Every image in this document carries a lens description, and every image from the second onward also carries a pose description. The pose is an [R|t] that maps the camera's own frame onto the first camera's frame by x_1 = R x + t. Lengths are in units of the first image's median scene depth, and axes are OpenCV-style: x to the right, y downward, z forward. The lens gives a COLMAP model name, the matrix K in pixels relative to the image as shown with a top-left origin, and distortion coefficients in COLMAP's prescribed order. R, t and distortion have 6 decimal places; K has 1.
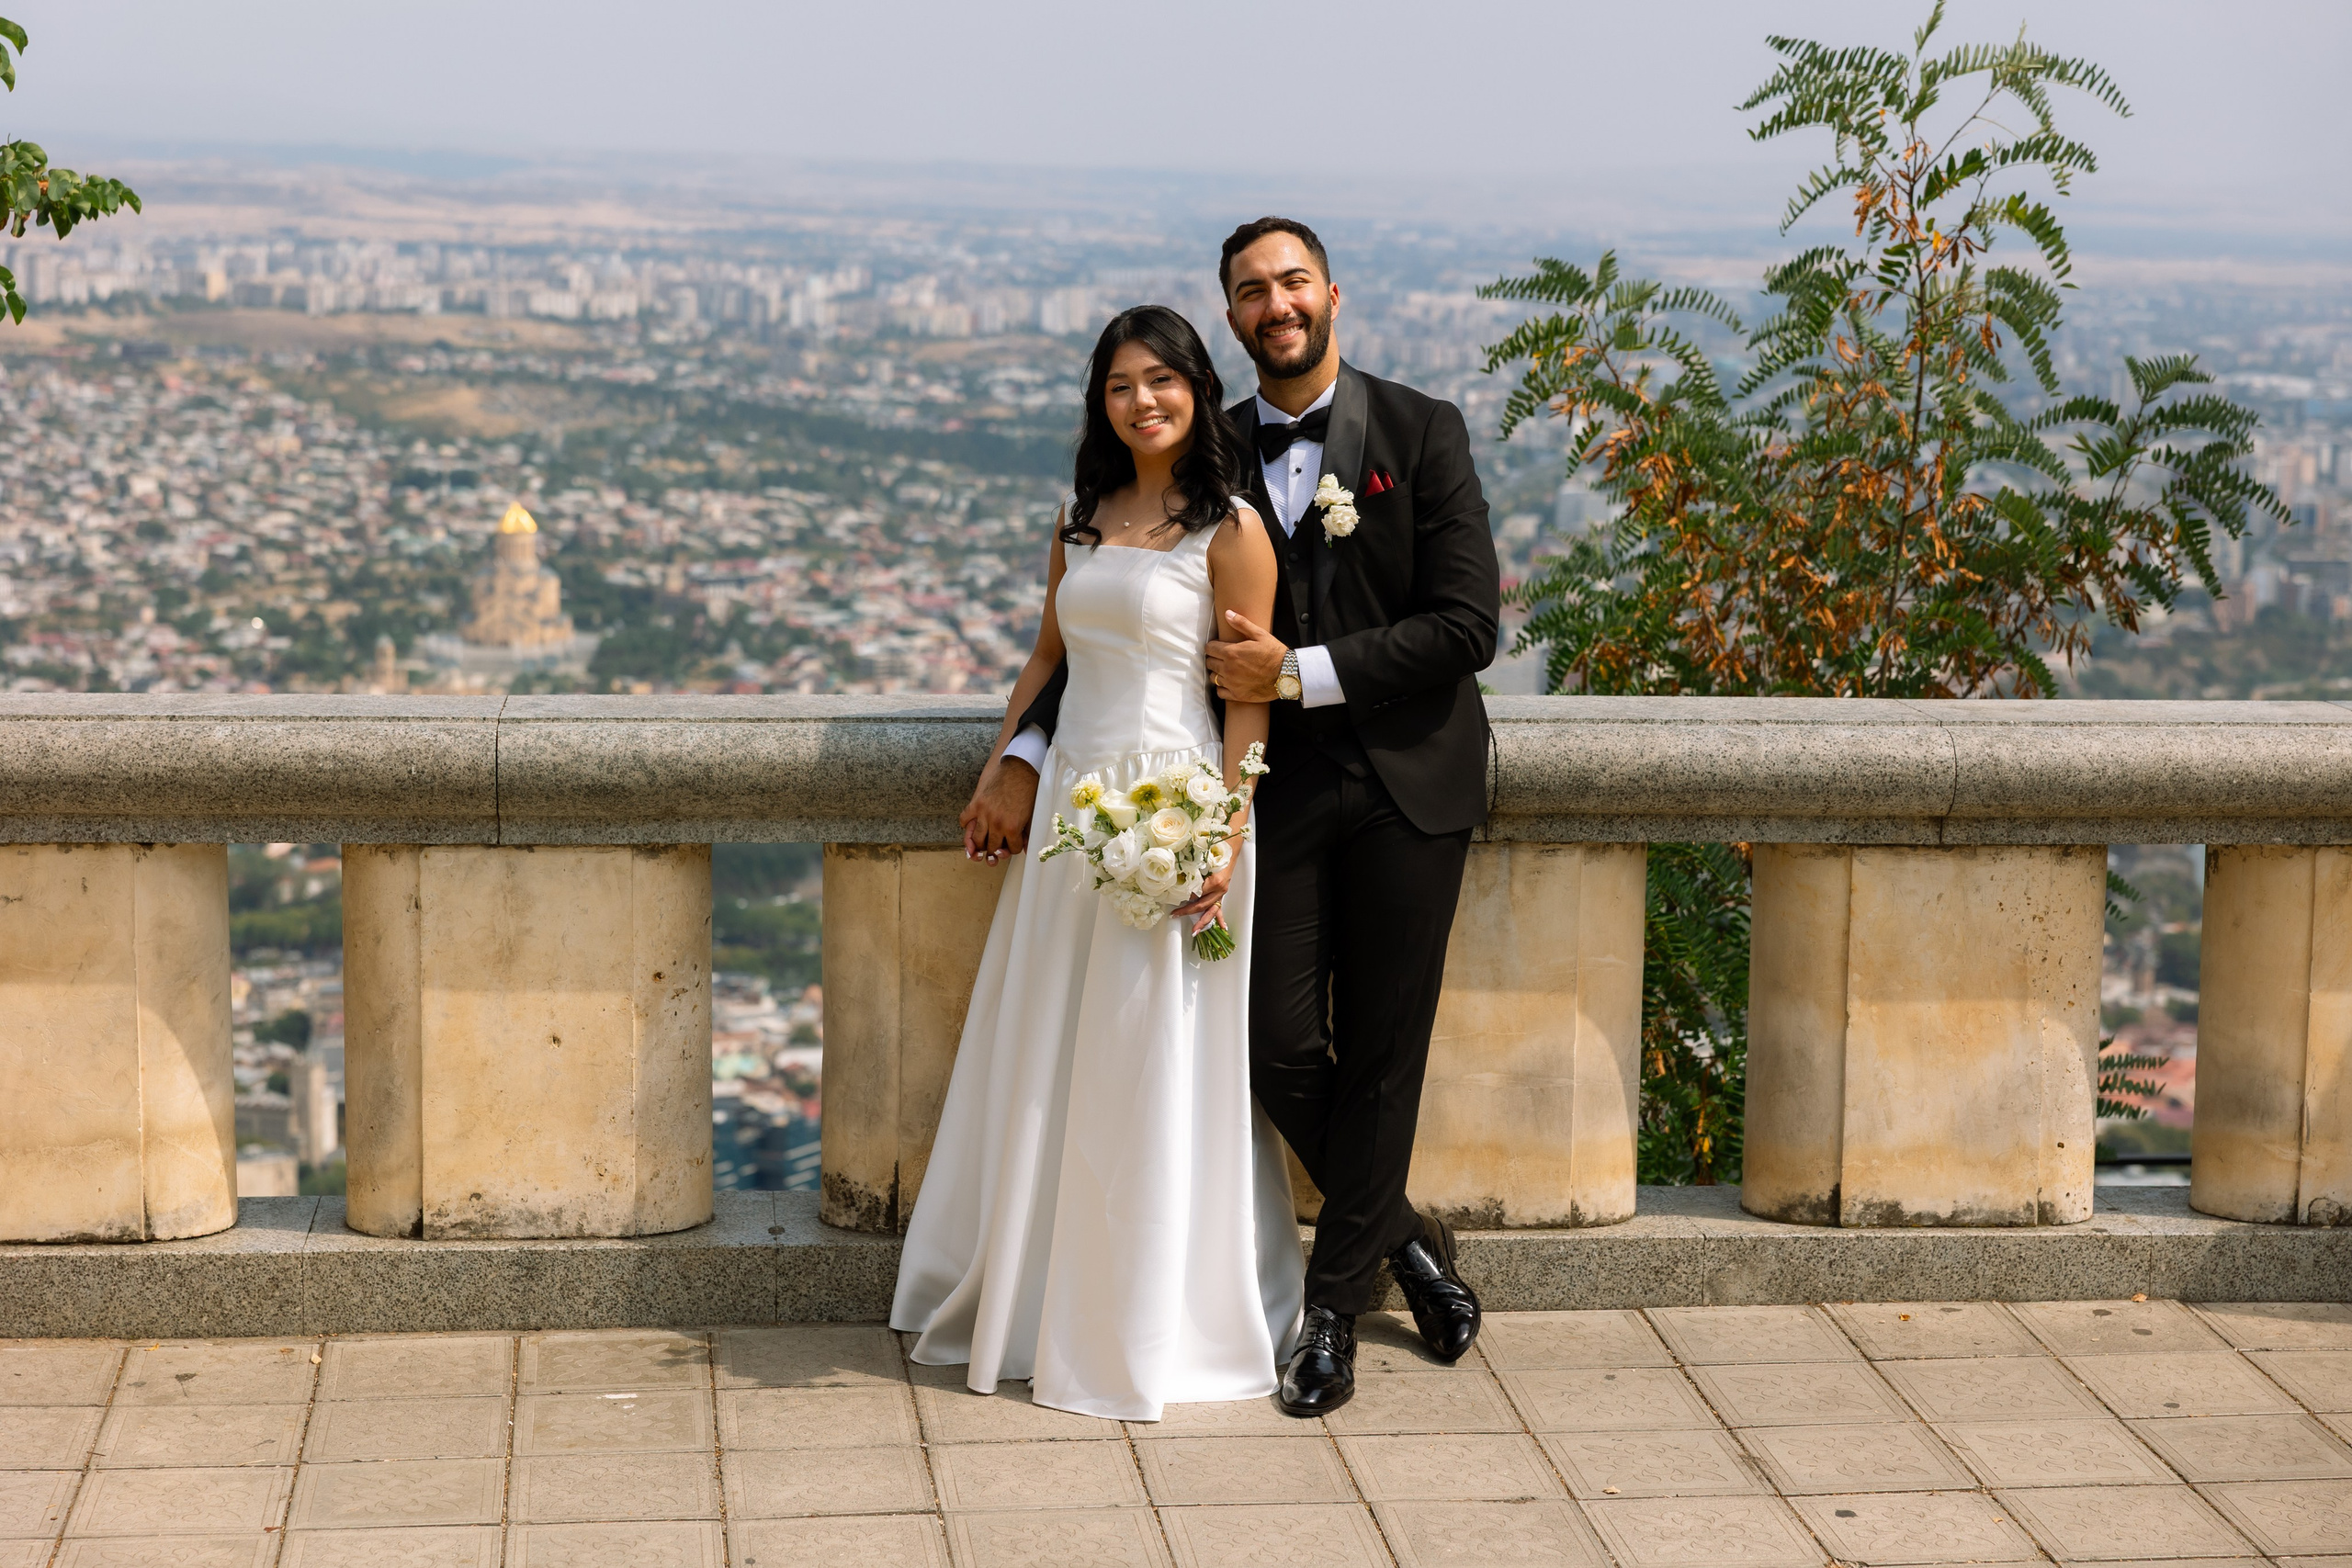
lens RADIAL K [[4398.2, 0, 1170.0], [0, 4398.2, 762.9], [0, 0, 1]] dist [0.033560, 0.000000]
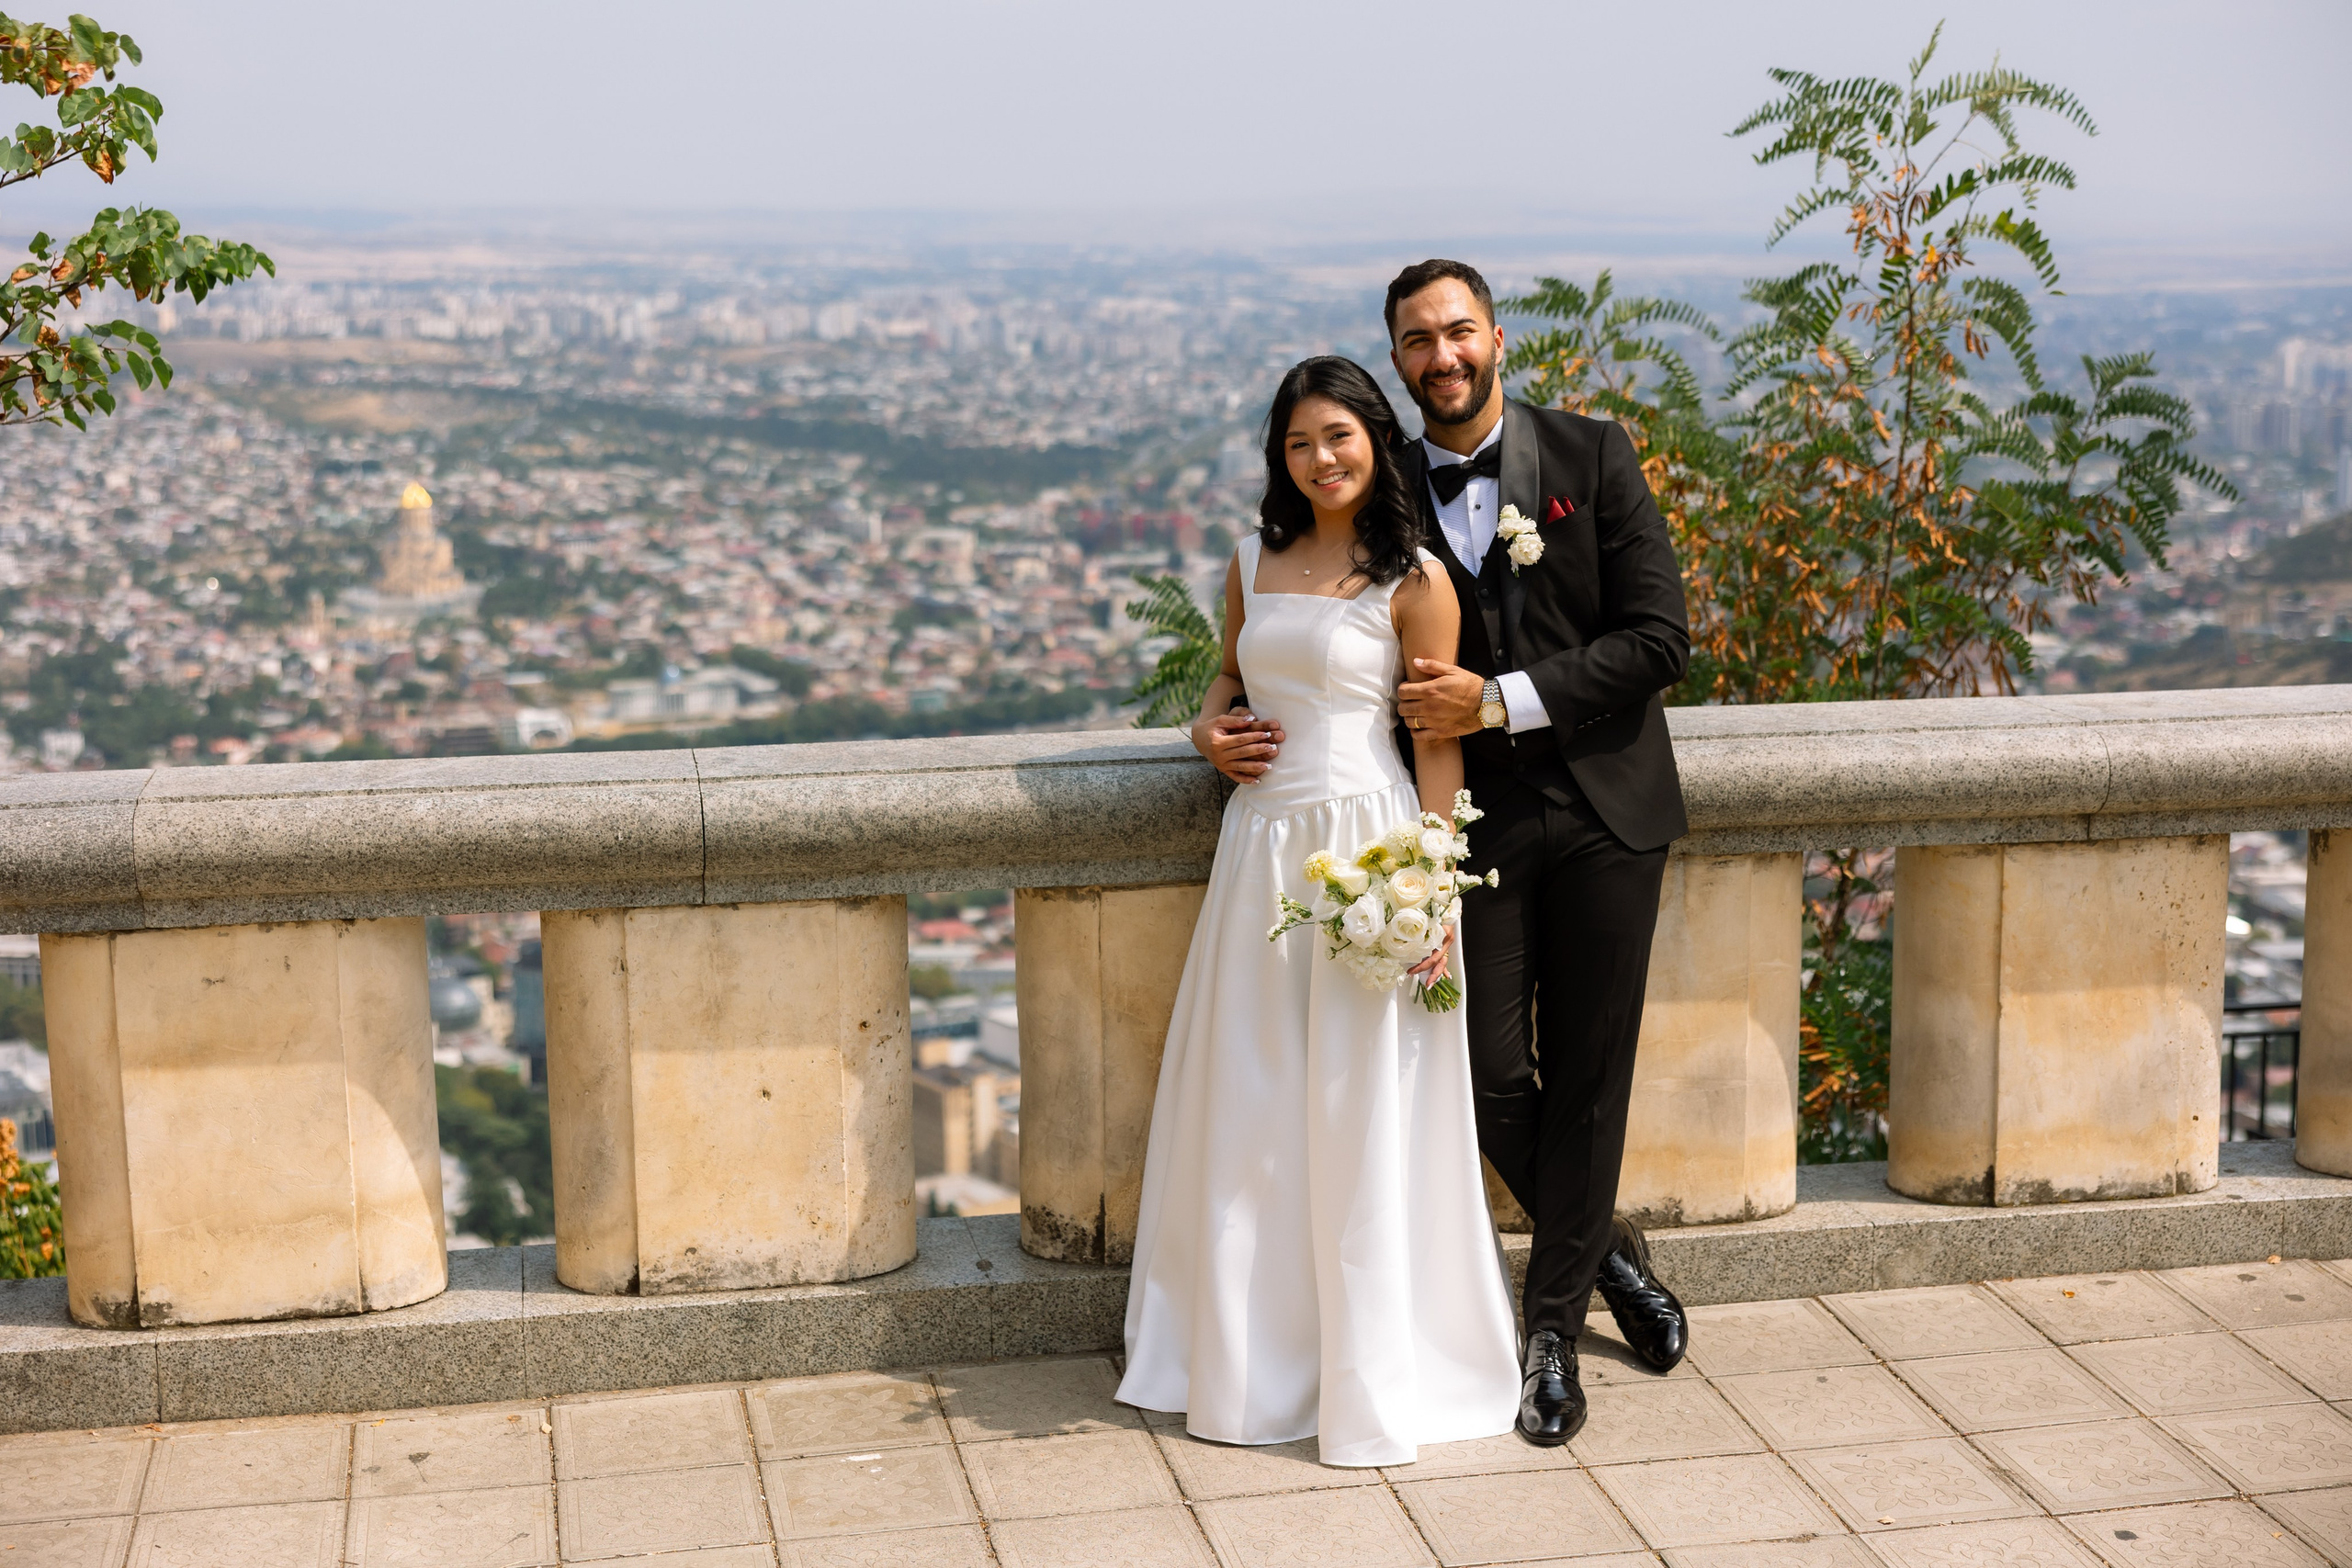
lens RADIAL K [[3365.7, 0, 1186.4], [0, 3365.7, 796.4], [0, 0, 1]] dist [0.012603, 0.000000]
pose [[0.996458, -0.039544, 0.074215, -0.096816], [0.036560, 0.998484, 0.041140, -0.032555], [-0.075730, -0.038281, 0.996393, 0.225620]]
